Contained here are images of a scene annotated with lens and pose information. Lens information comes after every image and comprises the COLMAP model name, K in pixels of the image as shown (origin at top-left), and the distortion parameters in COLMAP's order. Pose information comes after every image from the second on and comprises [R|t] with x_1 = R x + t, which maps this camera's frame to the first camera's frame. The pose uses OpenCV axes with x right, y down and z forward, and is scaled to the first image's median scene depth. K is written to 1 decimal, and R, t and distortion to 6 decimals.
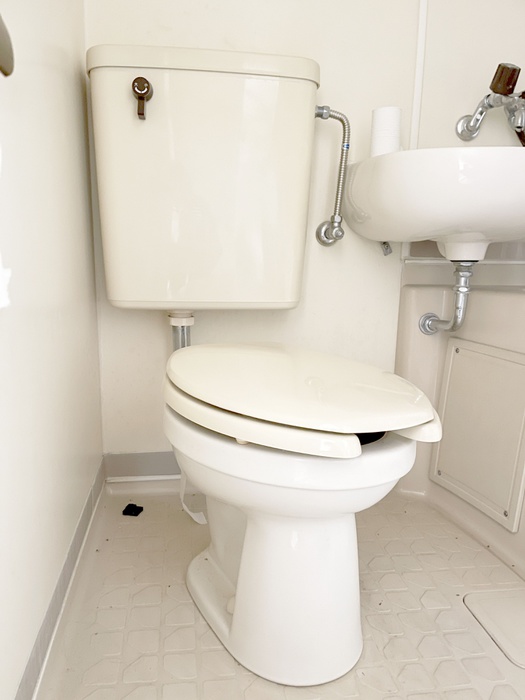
lens RADIAL K [[522.1, 0, 262.5], [0, 522.1, 352.3], [0, 0, 1]] dist [0.098958, -0.145713]
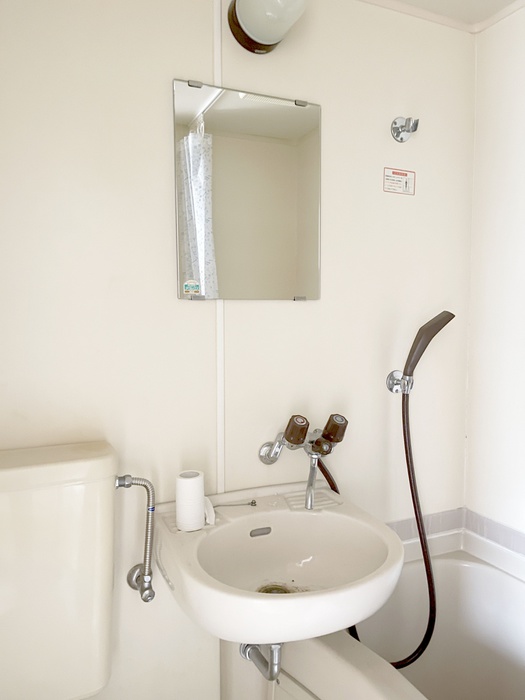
lens RADIAL K [[522.1, 0, 262.5], [0, 522.1, 352.3], [0, 0, 1]] dist [0.098958, -0.145713]
pose [[0.958113, -0.037269, 0.283956, 0.085896], [0.076836, 0.988598, -0.129503, -0.521880], [-0.275892, 0.145896, 0.950051, -0.032466]]
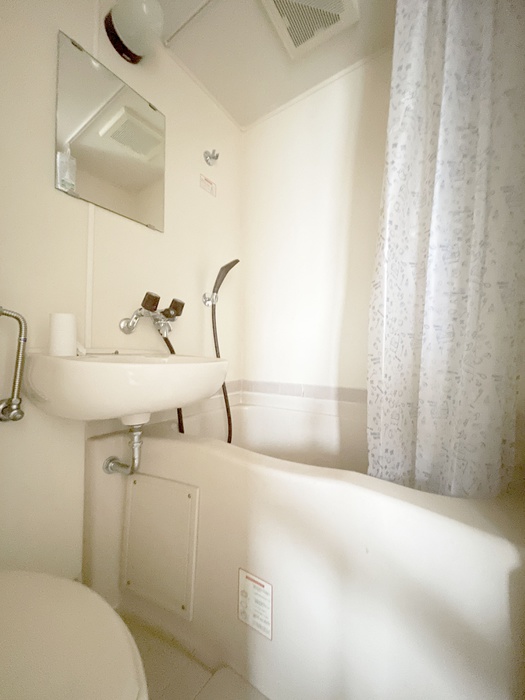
lens RADIAL K [[280.0, 0, 258.6], [0, 280.0, 345.2], [0, 0, 1]] dist [-0.004260, 0.000052]
pose [[0.682721, 0.006957, 0.730646, 0.062787], [0.161822, 0.973684, -0.160480, -0.193548], [-0.712534, 0.227797, 0.663629, 0.231187]]
